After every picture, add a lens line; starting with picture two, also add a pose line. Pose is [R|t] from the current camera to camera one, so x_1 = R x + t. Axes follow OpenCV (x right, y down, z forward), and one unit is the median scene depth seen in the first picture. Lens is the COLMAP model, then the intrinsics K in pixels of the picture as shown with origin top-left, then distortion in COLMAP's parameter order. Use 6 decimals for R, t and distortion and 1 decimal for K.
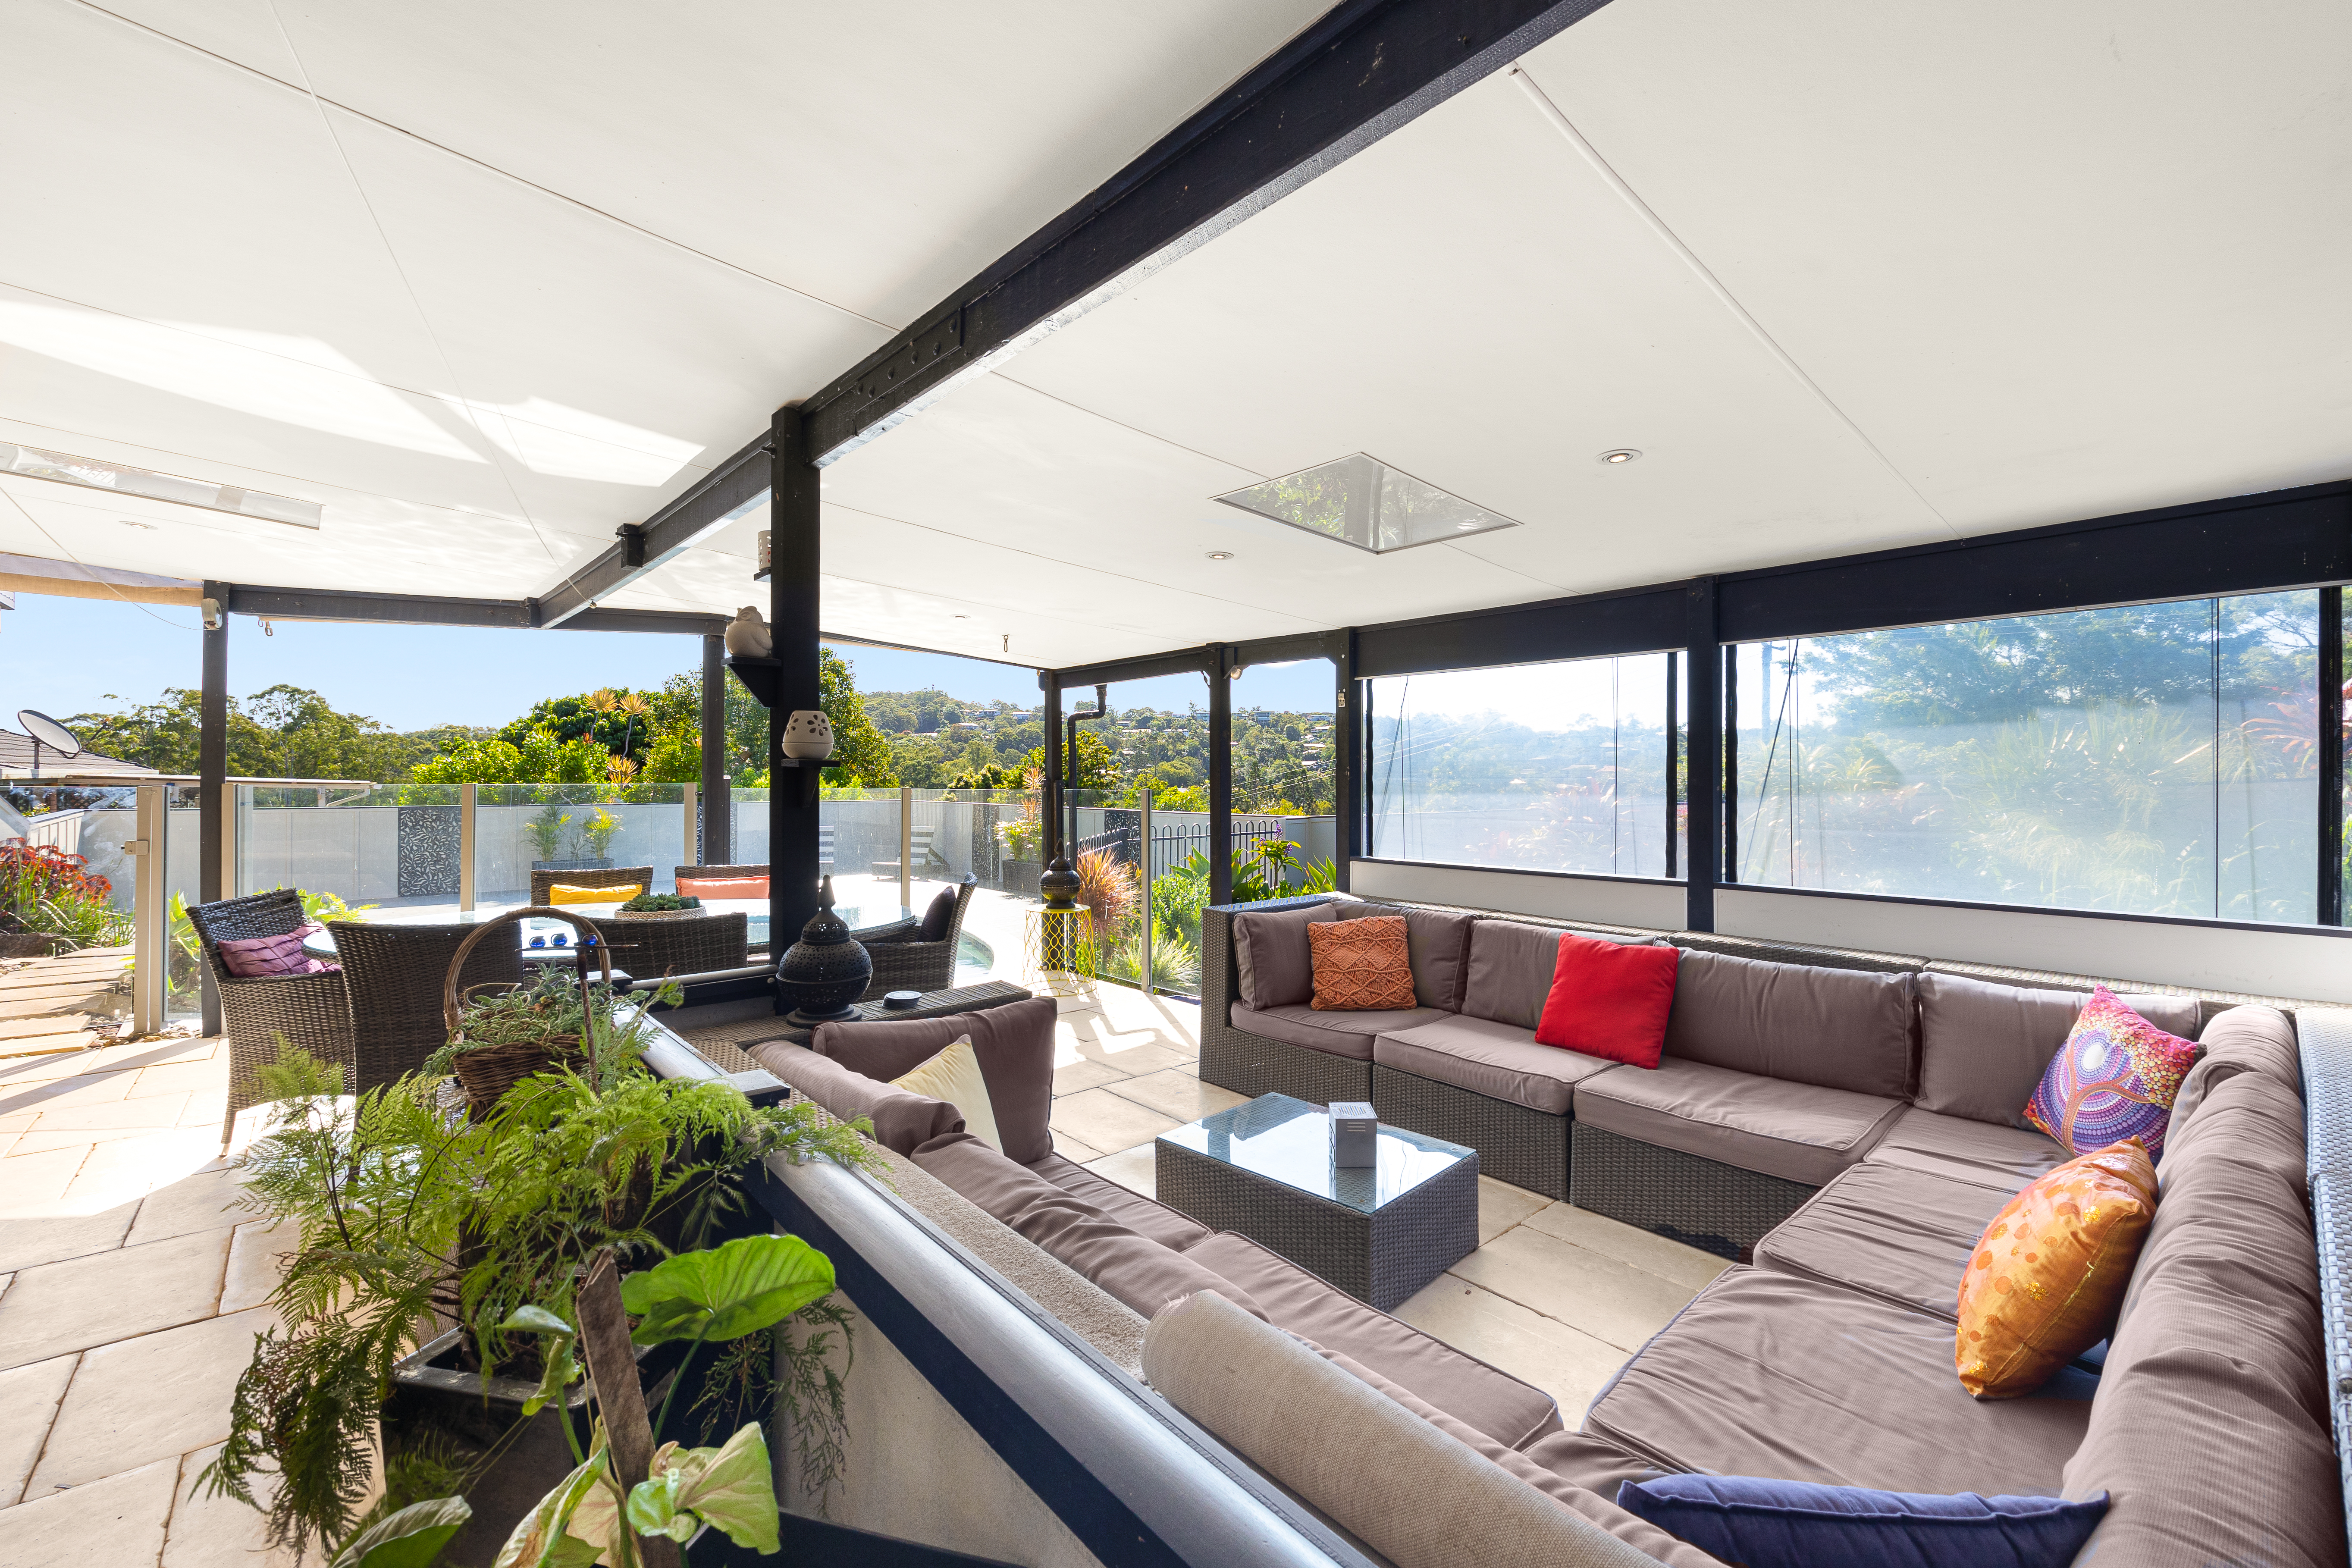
lens RADIAL K [[966.5, 0, 1169.7], [0, 966.5, 795.4], [0, 0, 1]] dist [-0.002265, -0.000603]
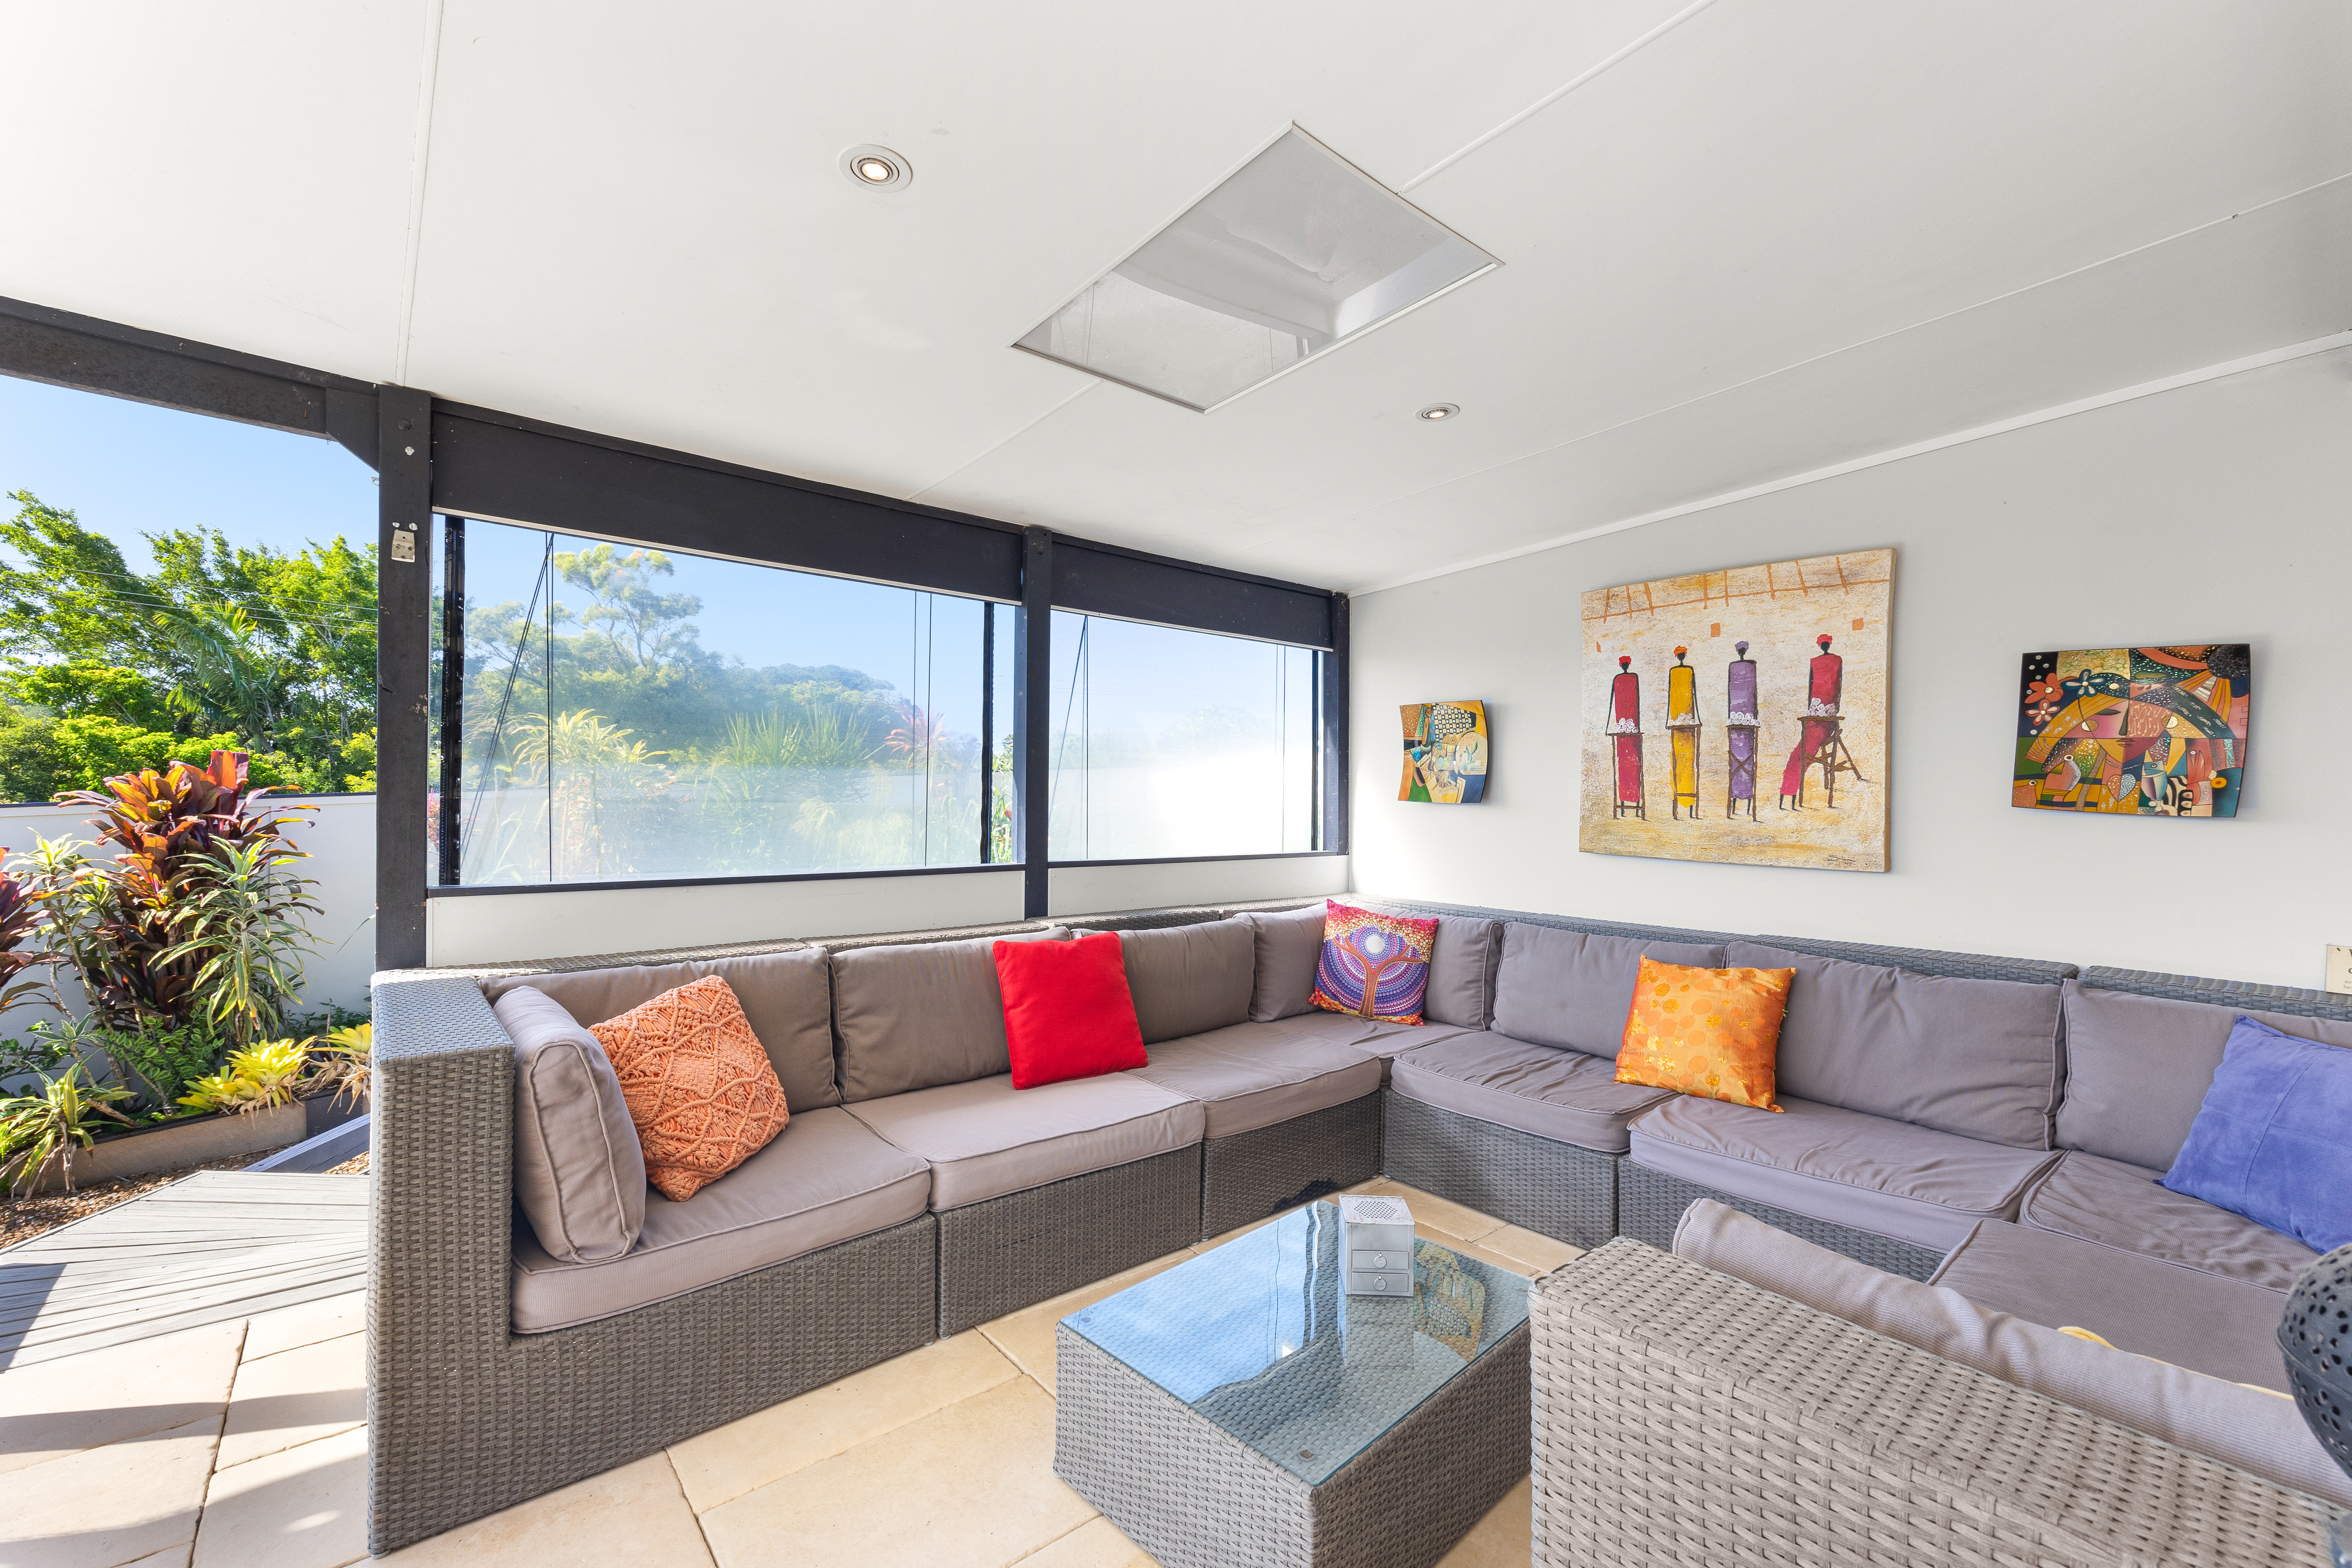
lens RADIAL K [[966.4, 0, 1183.2], [0, 966.4, 815.9], [0, 0, 1]] dist [-0.002265, -0.000603]
pose [[0.018798, -0.019553, 0.999632, -0.092616], [0.002157, 0.999807, 0.019516, 0.006835], [-0.999821, 0.001789, 0.018837, 0.213697]]
